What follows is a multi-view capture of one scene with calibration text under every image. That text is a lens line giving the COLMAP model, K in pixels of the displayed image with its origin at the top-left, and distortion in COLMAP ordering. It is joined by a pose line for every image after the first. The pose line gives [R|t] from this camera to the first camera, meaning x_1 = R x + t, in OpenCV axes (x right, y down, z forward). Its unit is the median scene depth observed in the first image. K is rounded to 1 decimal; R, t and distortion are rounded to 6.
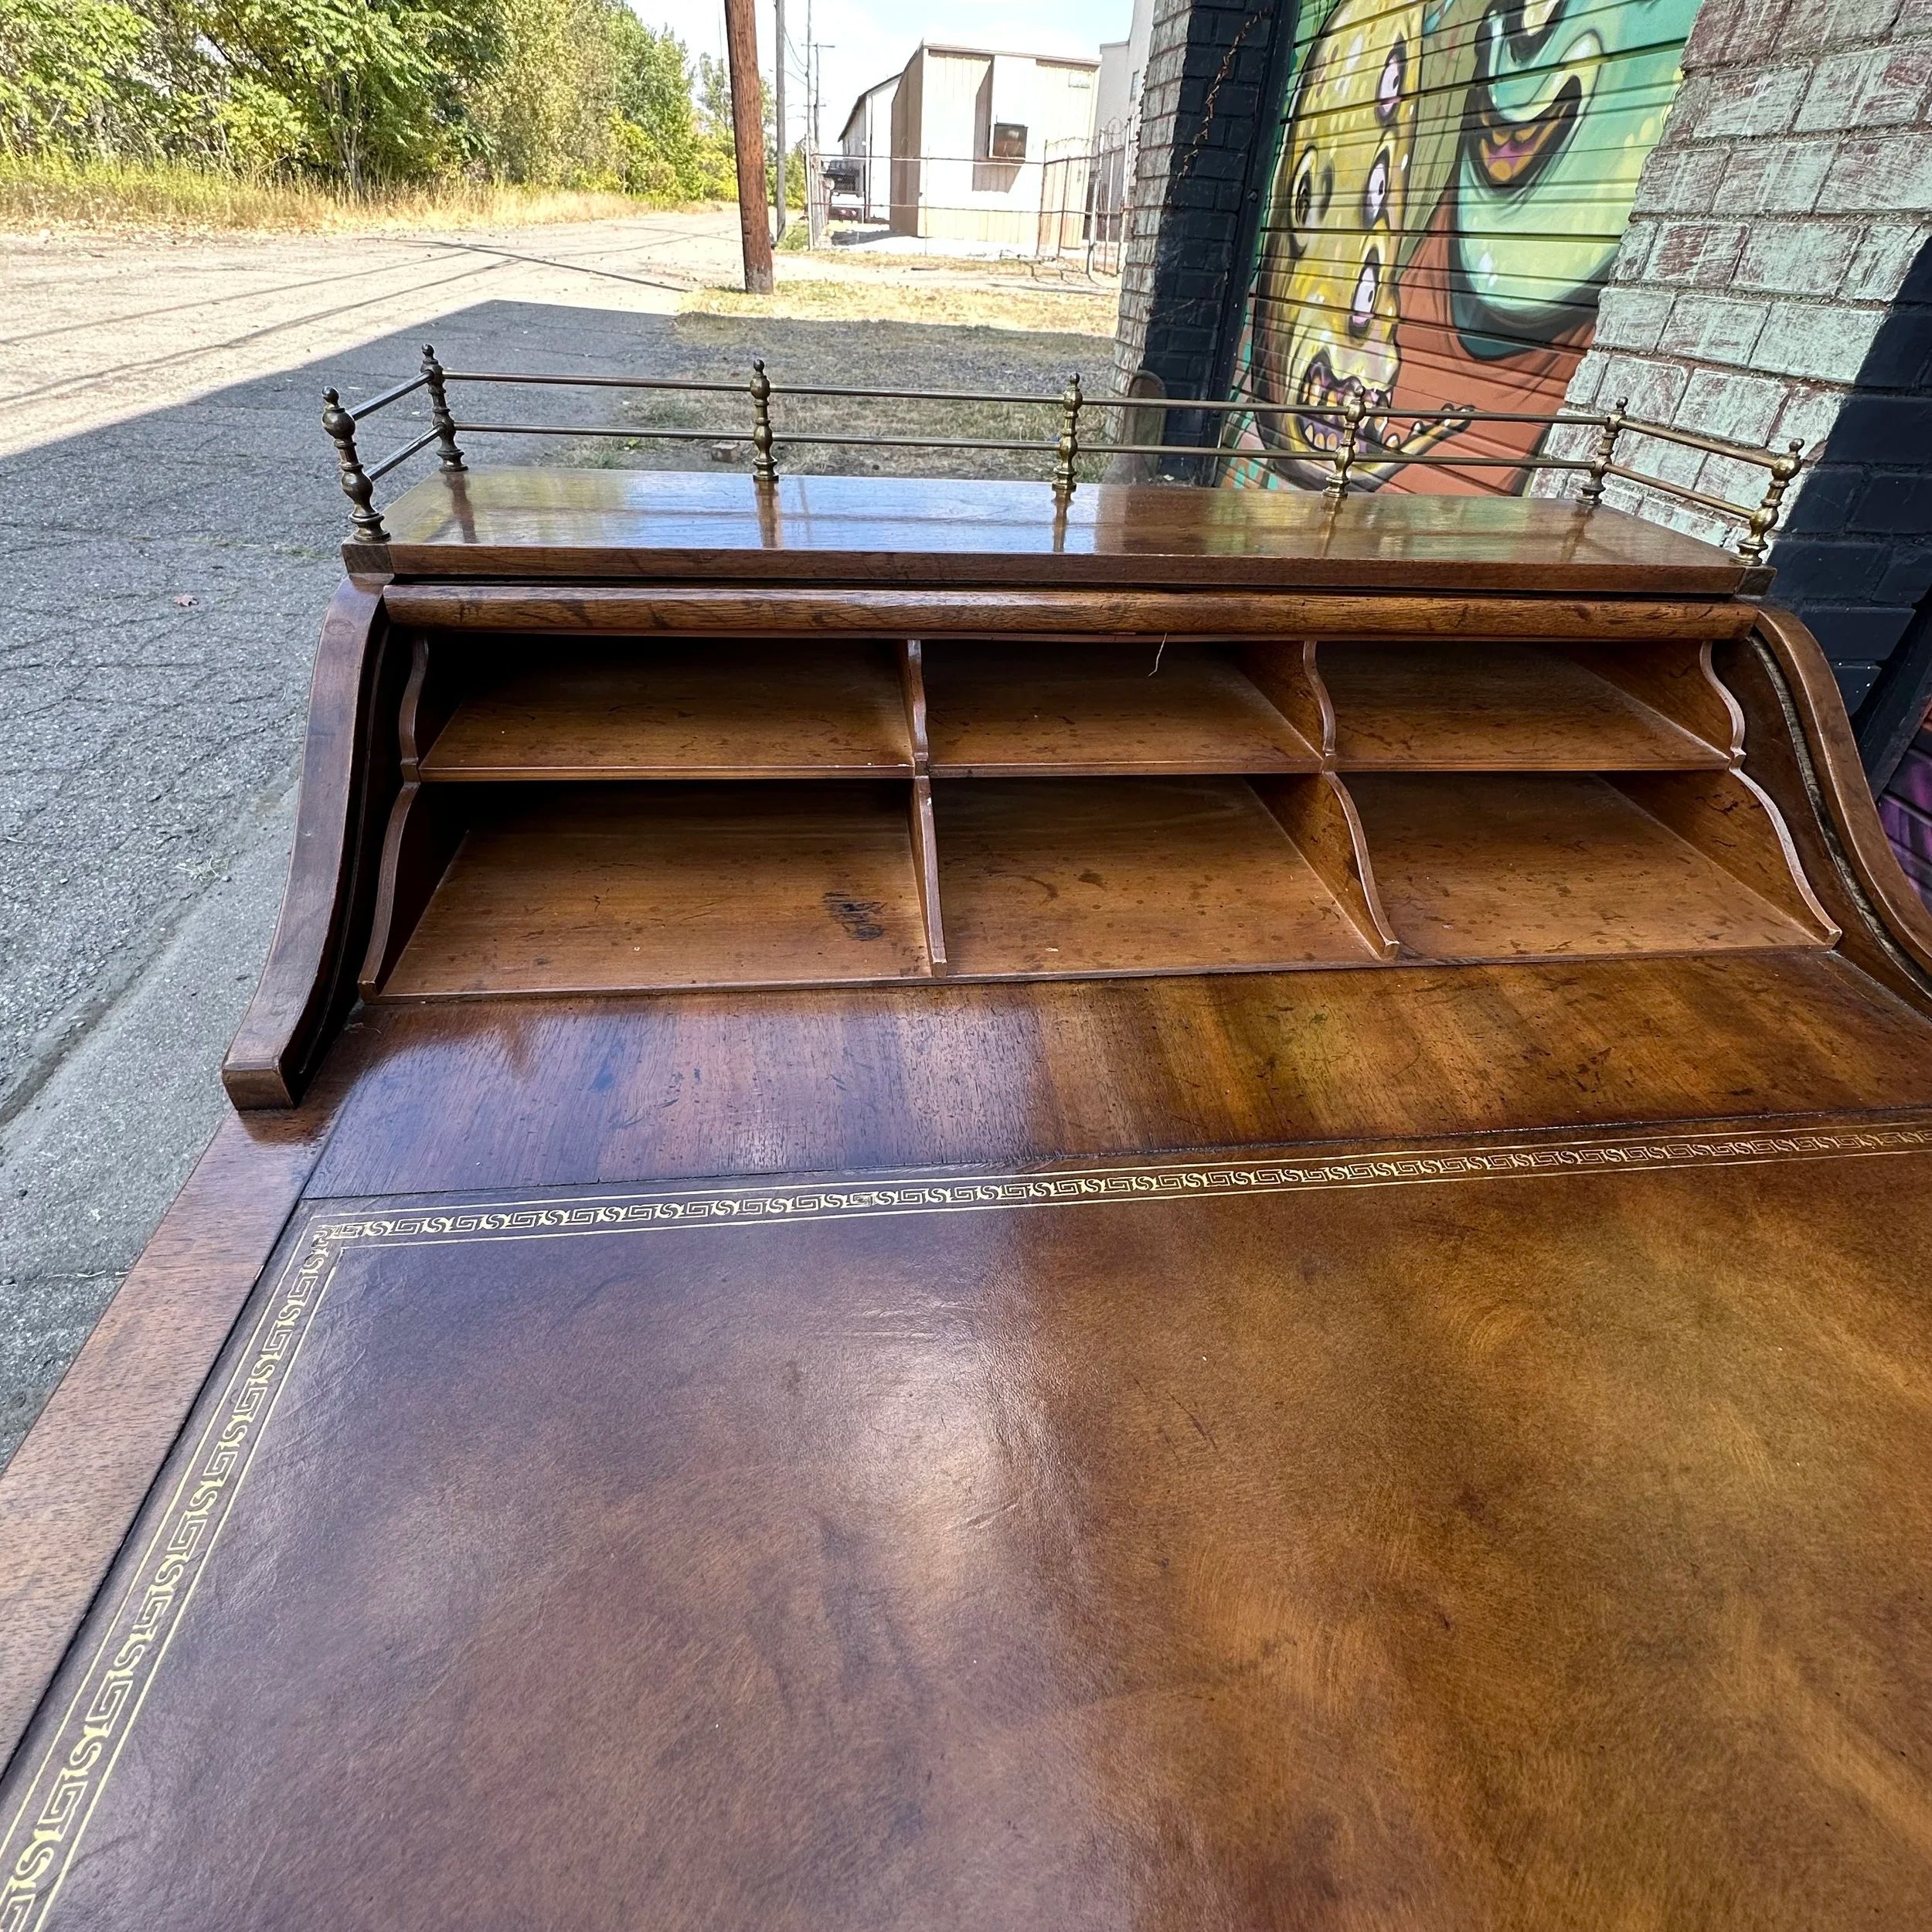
lens RADIAL K [[1031.2, 0, 963.9], [0, 1031.2, 961.4], [0, 0, 1]] dist [-0.003390, 0.001302]
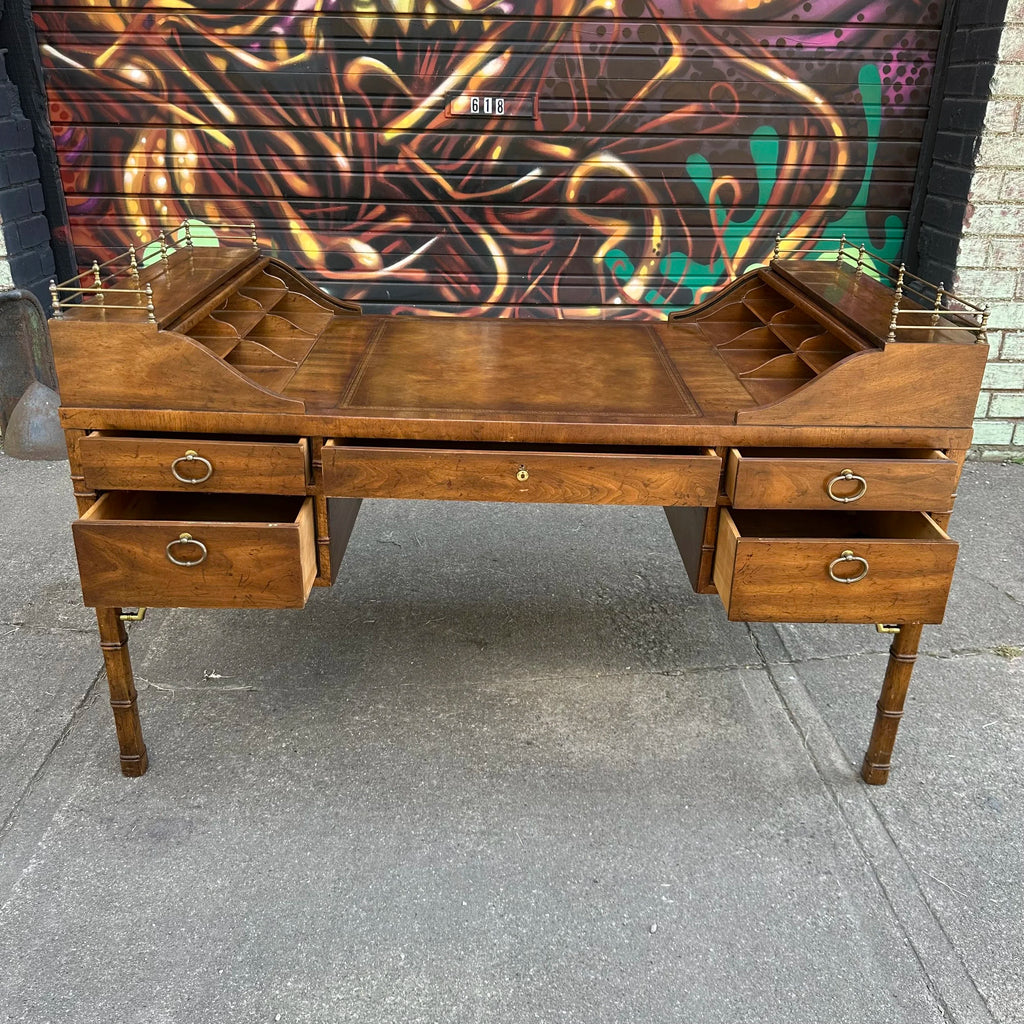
lens RADIAL K [[954.3, 0, 514.5], [0, 954.3, 511.2], [0, 0, 1]] dist [0.088905, -0.163805]
pose [[0.110015, -0.451259, 0.885586, -1.044195], [0.565623, 0.761075, 0.317547, -0.080332], [-0.817293, 0.465972, 0.338973, -0.228215]]
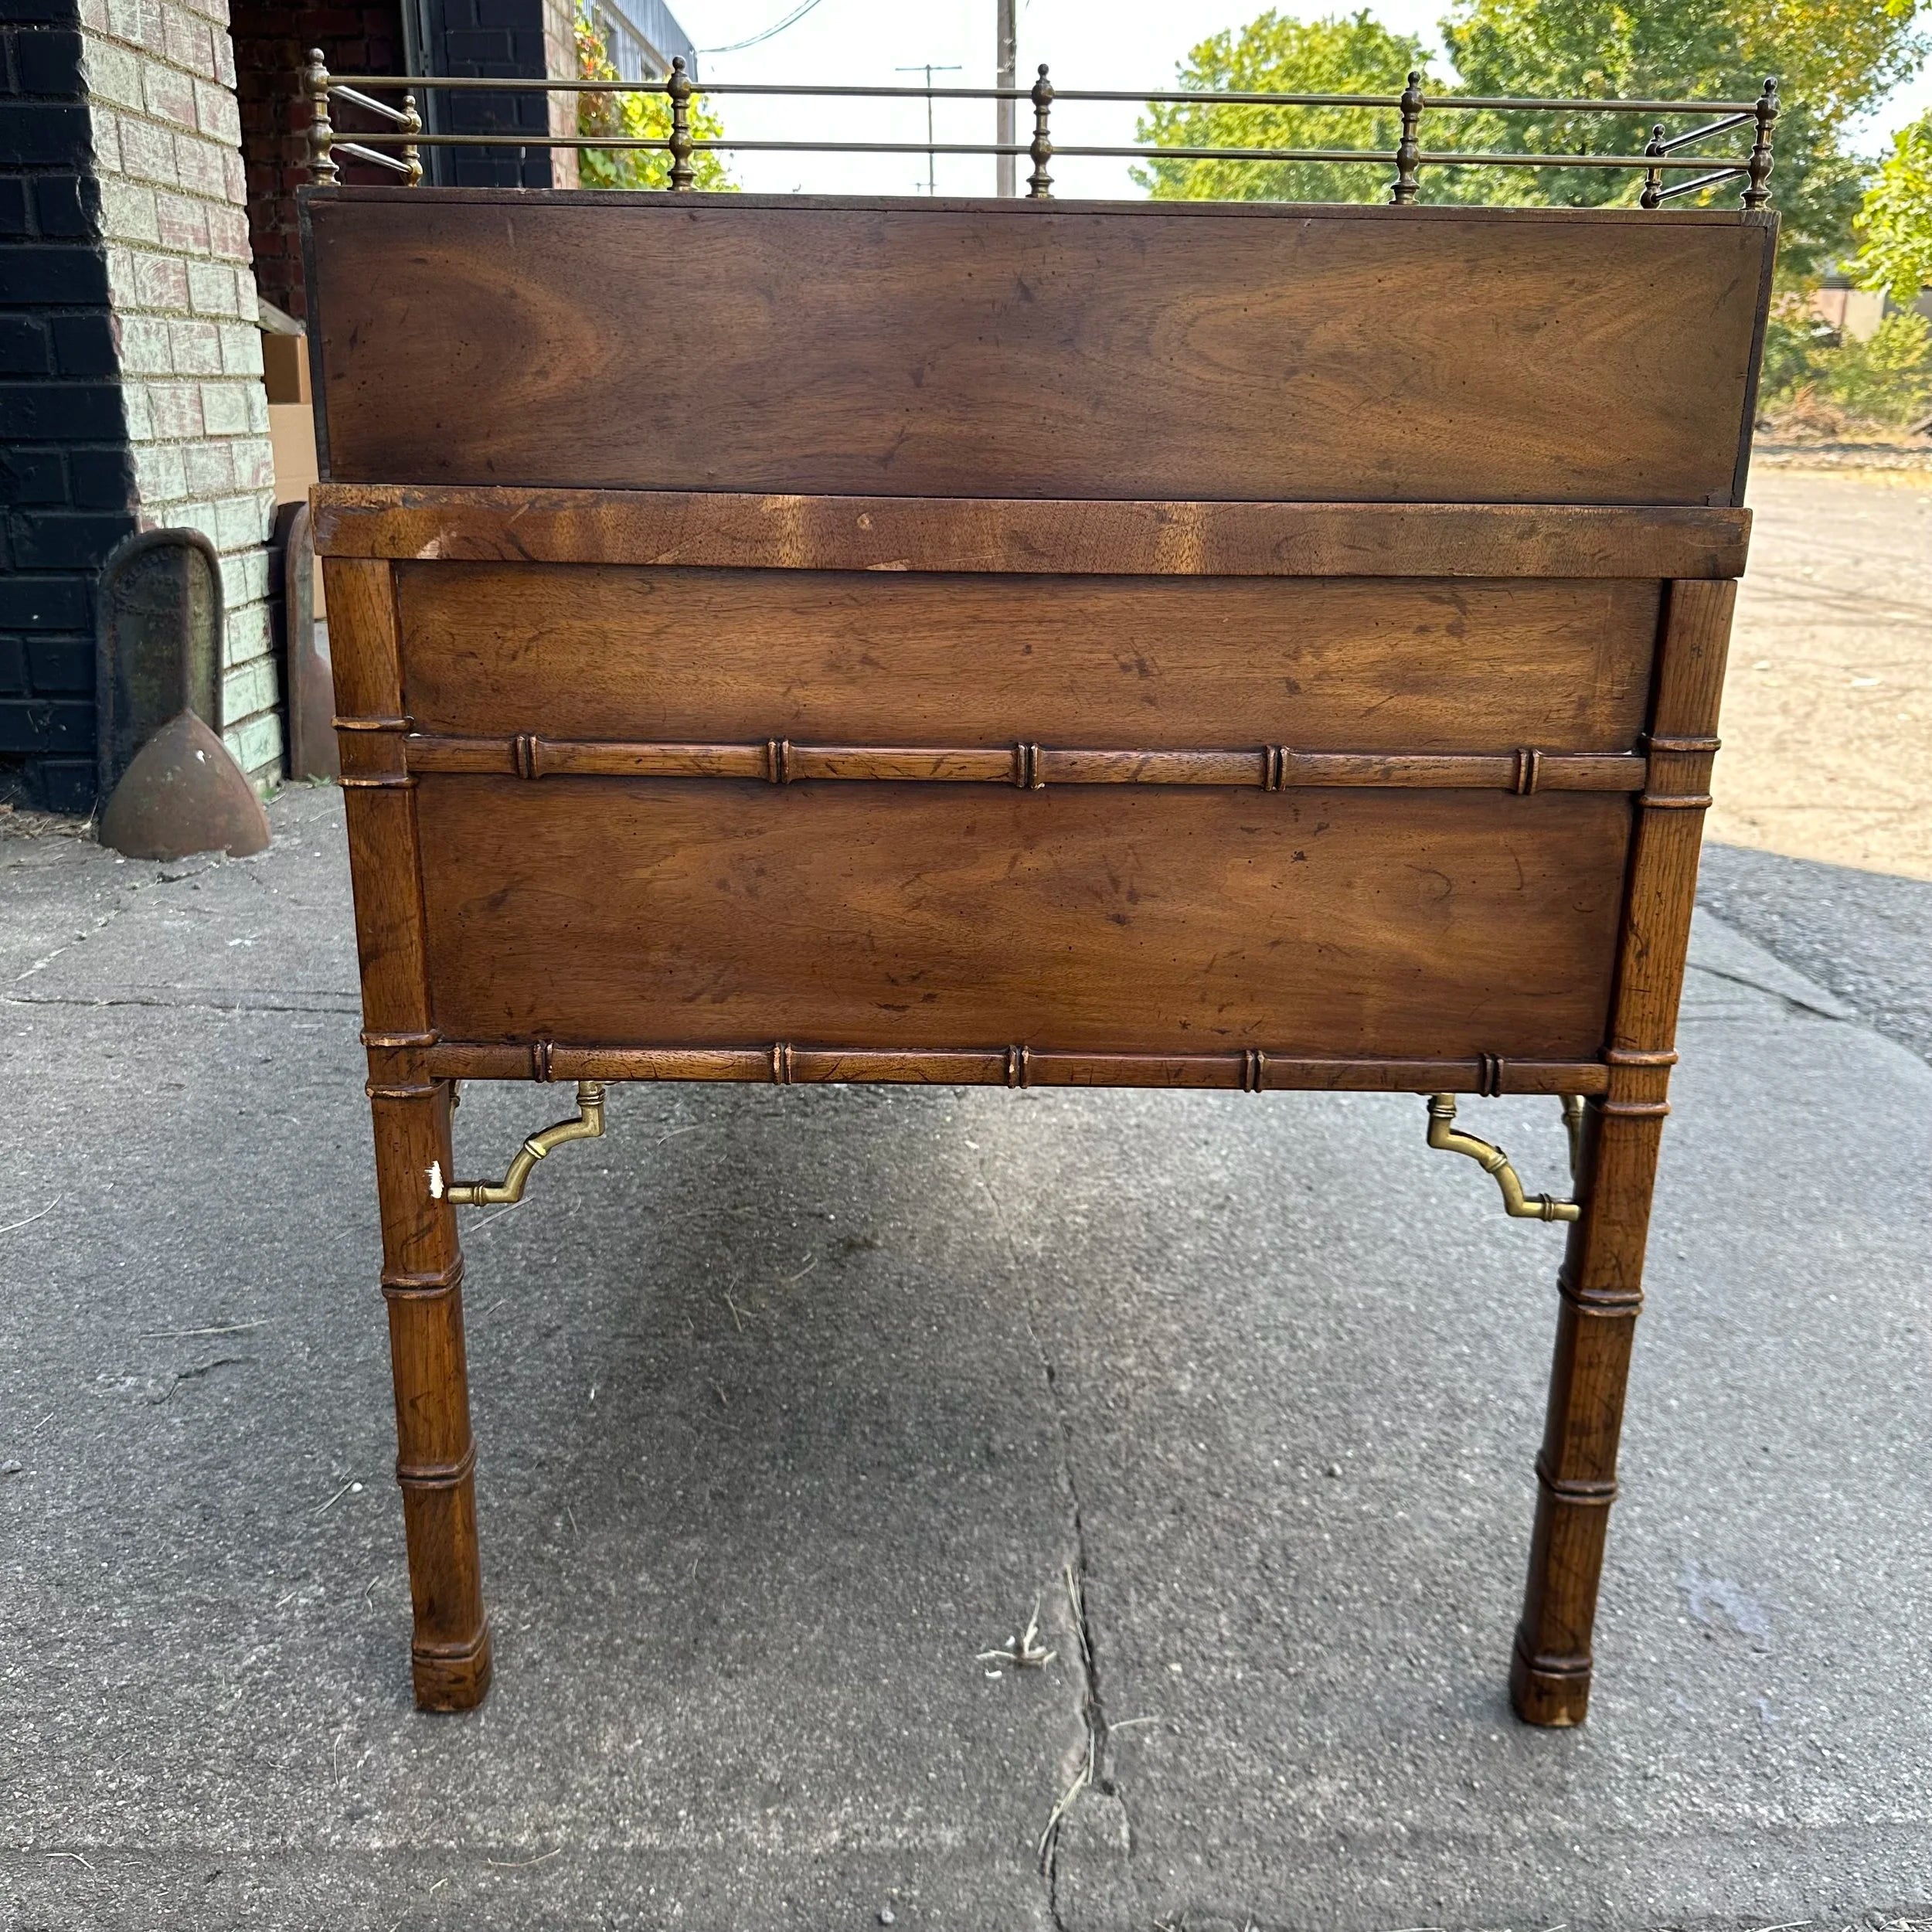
lens RADIAL K [[1866.4, 0, 970.4], [0, 1866.4, 961.4], [0, 0, 1]] dist [0.003902, -0.016720]
pose [[-0.990806, -0.098626, 0.092609, -0.019604], [0.013586, 0.608528, 0.793416, -0.499779], [-0.134606, 0.787380, -0.601593, 0.932838]]
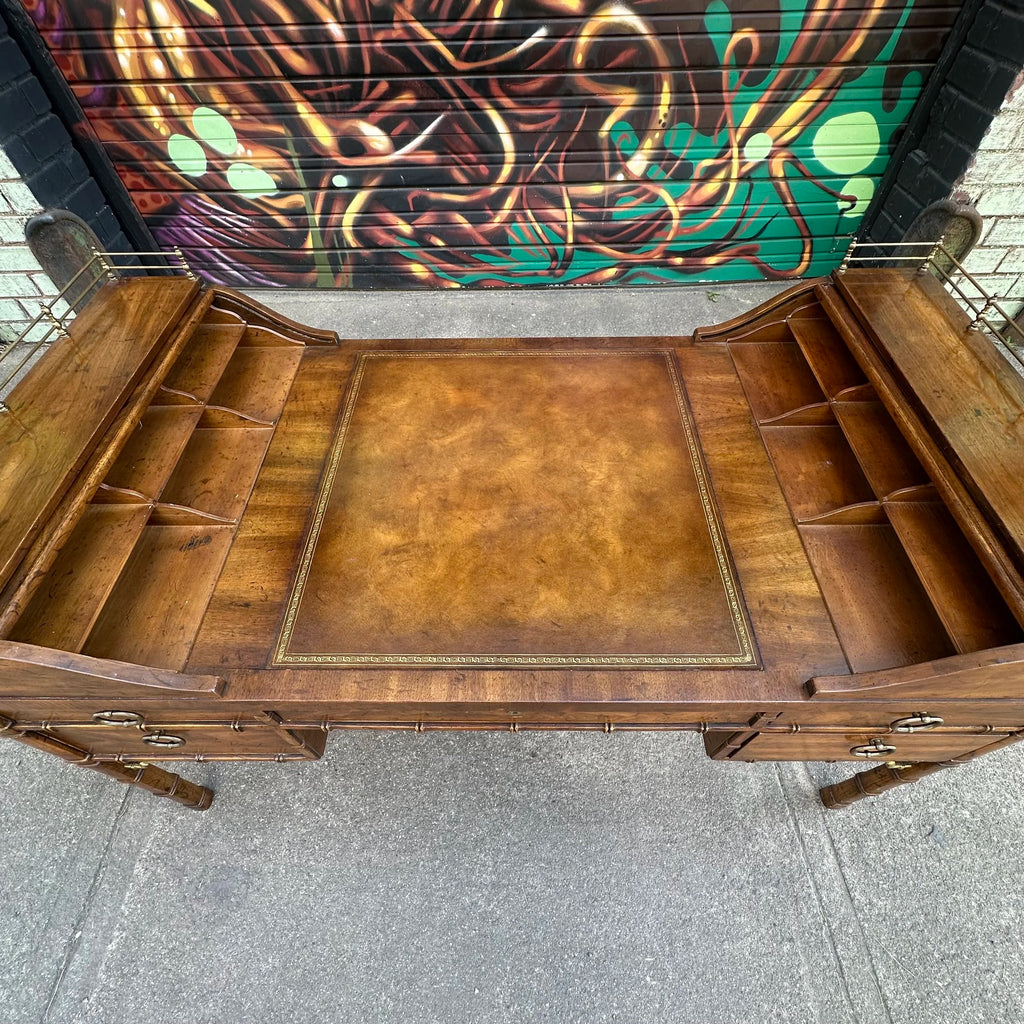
lens RADIAL K [[549.9, 0, 512.2], [0, 549.9, 509.8], [0, 0, 1]] dist [-0.016086, 0.007374]
pose [[0.125895, -0.818683, 0.560276, -0.251156], [0.597502, 0.513416, 0.615951, -0.173539], [-0.791923, 0.257221, 0.553801, -0.217550]]
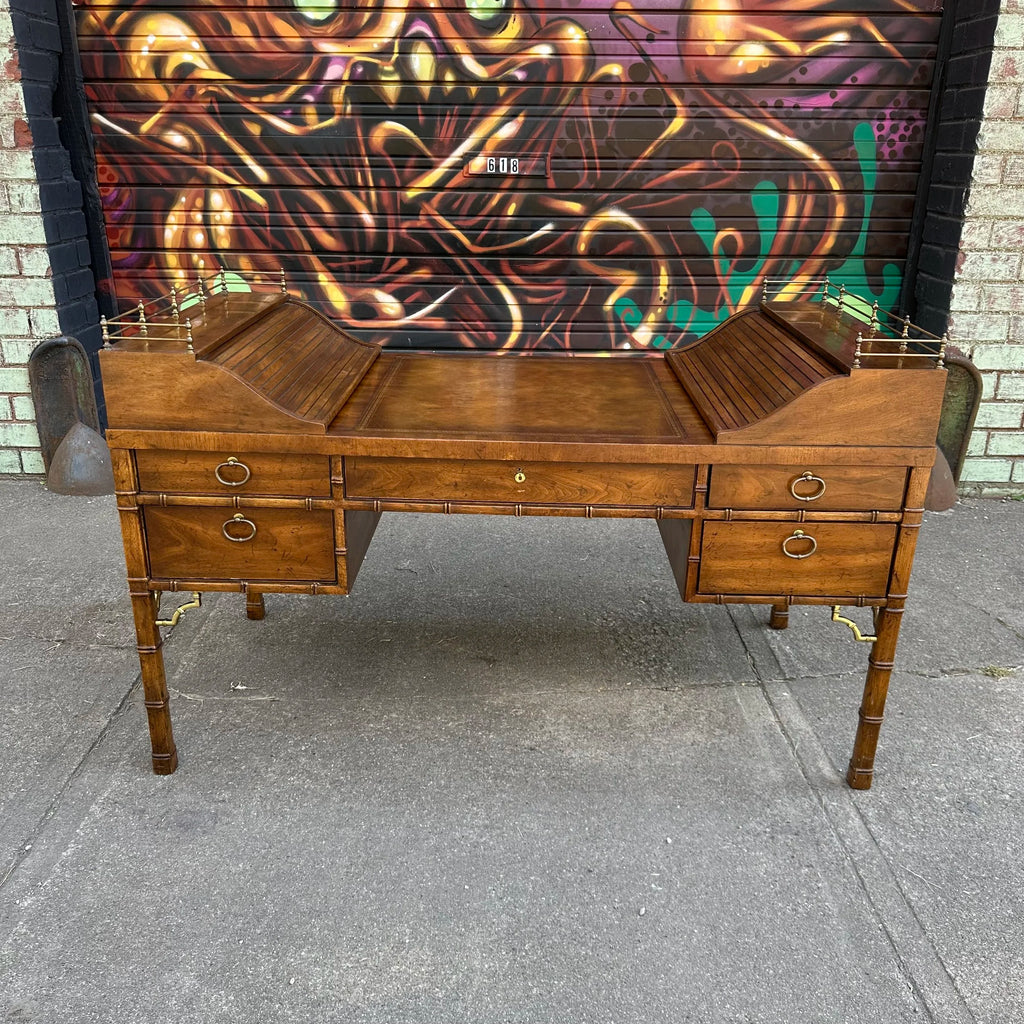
lens RADIAL K [[949.2, 0, 512.2], [0, 949.2, 515.2], [0, 0, 1]] dist [0.129006, -0.259555]
pose [[0.137215, -0.404325, 0.904264, -1.141995], [0.572976, 0.777068, 0.260507, -0.056318], [-0.808004, 0.482376, 0.338294, -0.261242]]
